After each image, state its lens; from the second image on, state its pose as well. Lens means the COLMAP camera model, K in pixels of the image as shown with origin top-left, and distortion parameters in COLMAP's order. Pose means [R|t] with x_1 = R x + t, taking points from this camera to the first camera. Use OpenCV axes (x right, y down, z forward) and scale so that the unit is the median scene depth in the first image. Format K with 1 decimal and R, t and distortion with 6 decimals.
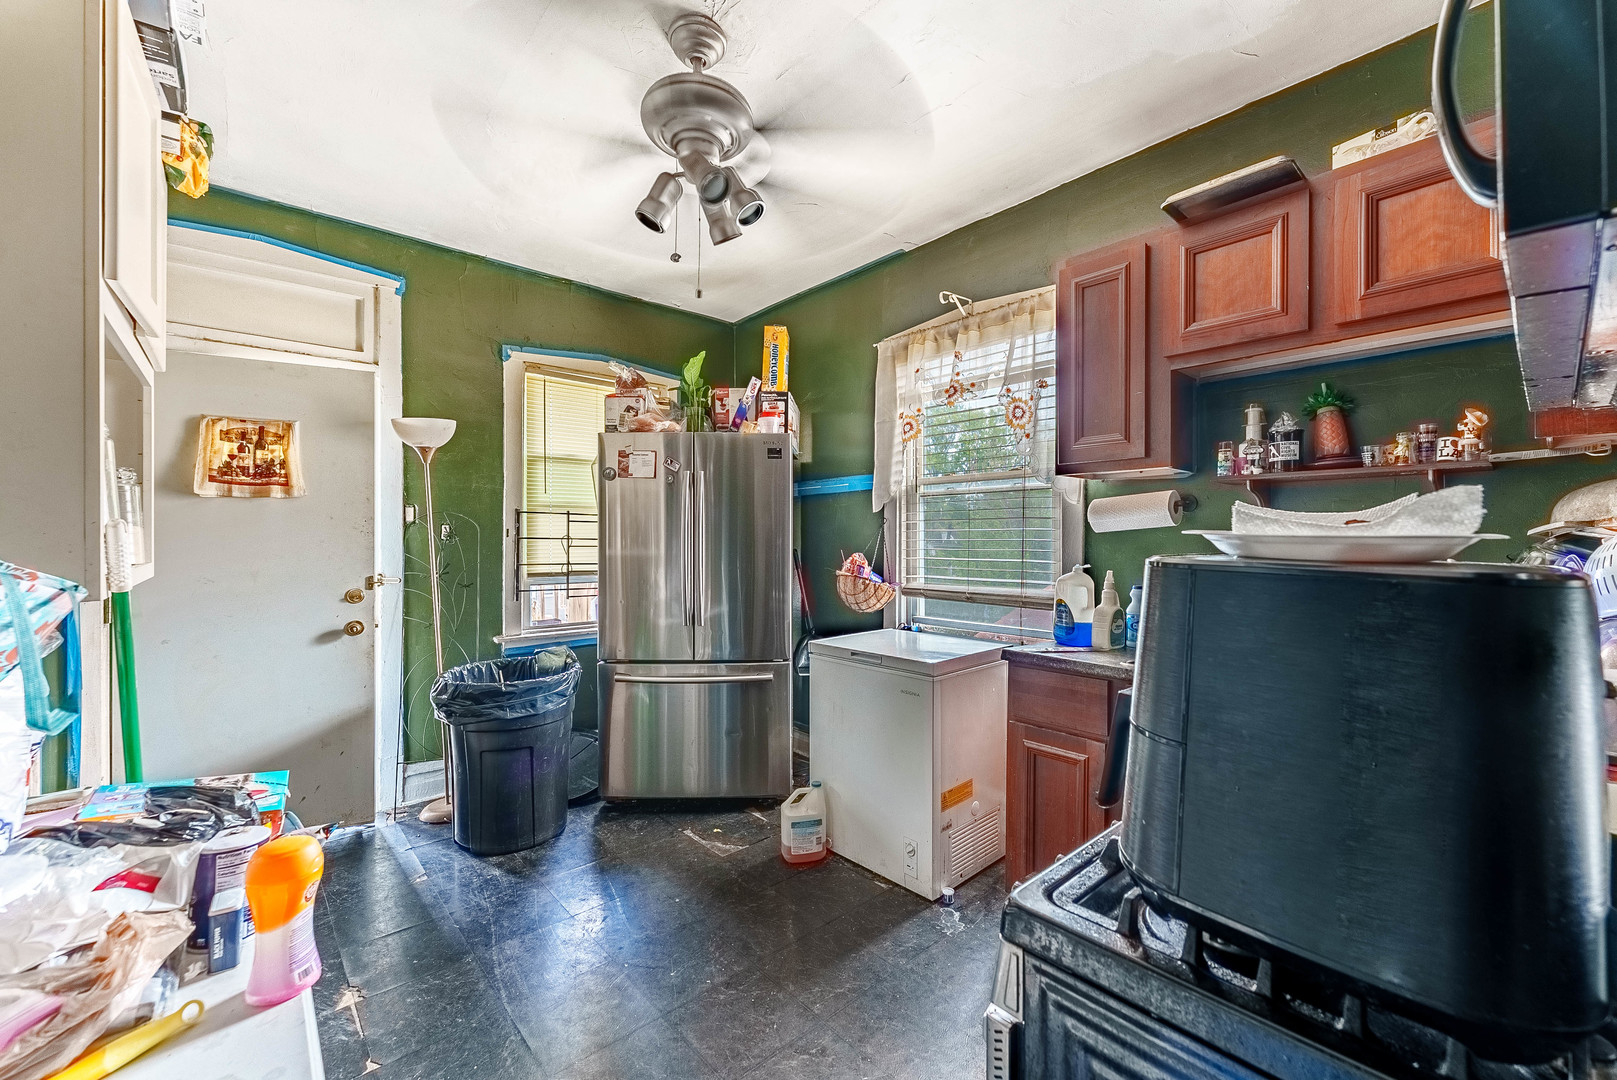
lens RADIAL K [[660.2, 0, 806.9], [0, 660.2, 546.3], [0, 0, 1]] dist [-0.002354, -0.000180]
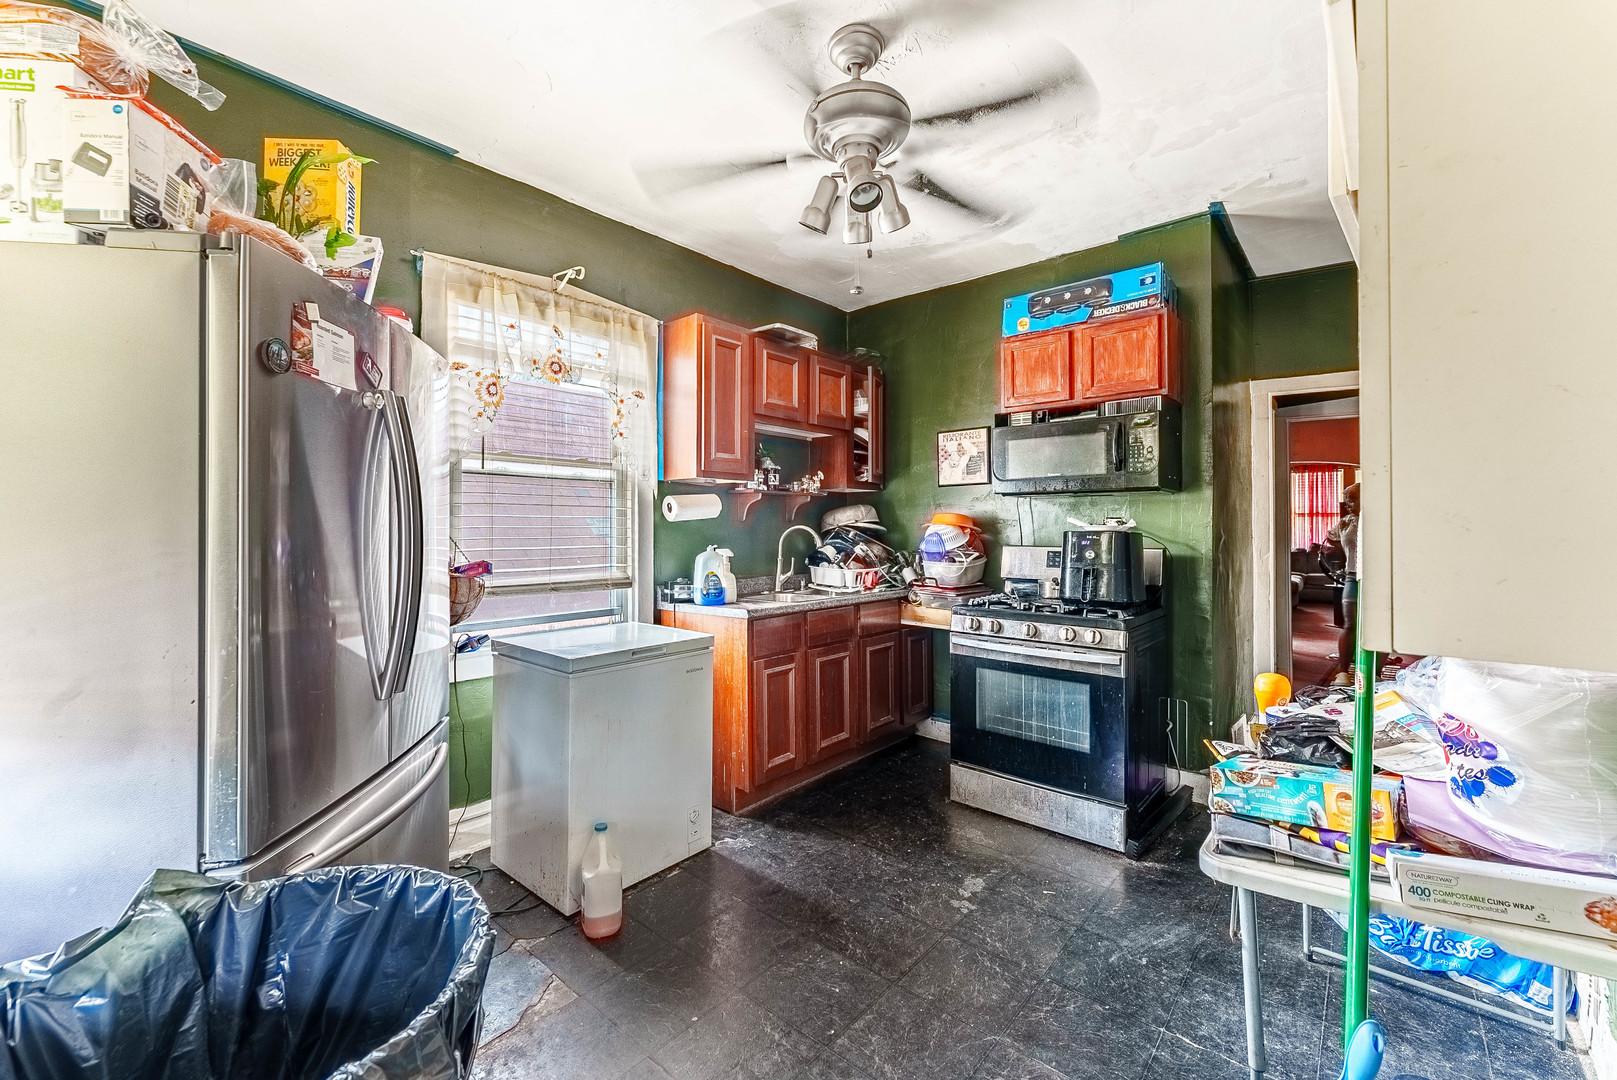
lens RADIAL K [[660.2, 0, 807.7], [0, 660.2, 525.5], [0, 0, 1]] dist [-0.002354, -0.000180]
pose [[-0.139286, 0.001323, 0.990251, -0.787292], [0.007243, 0.999974, -0.000317, -0.009566], [-0.990226, 0.007129, -0.139292, 0.814616]]
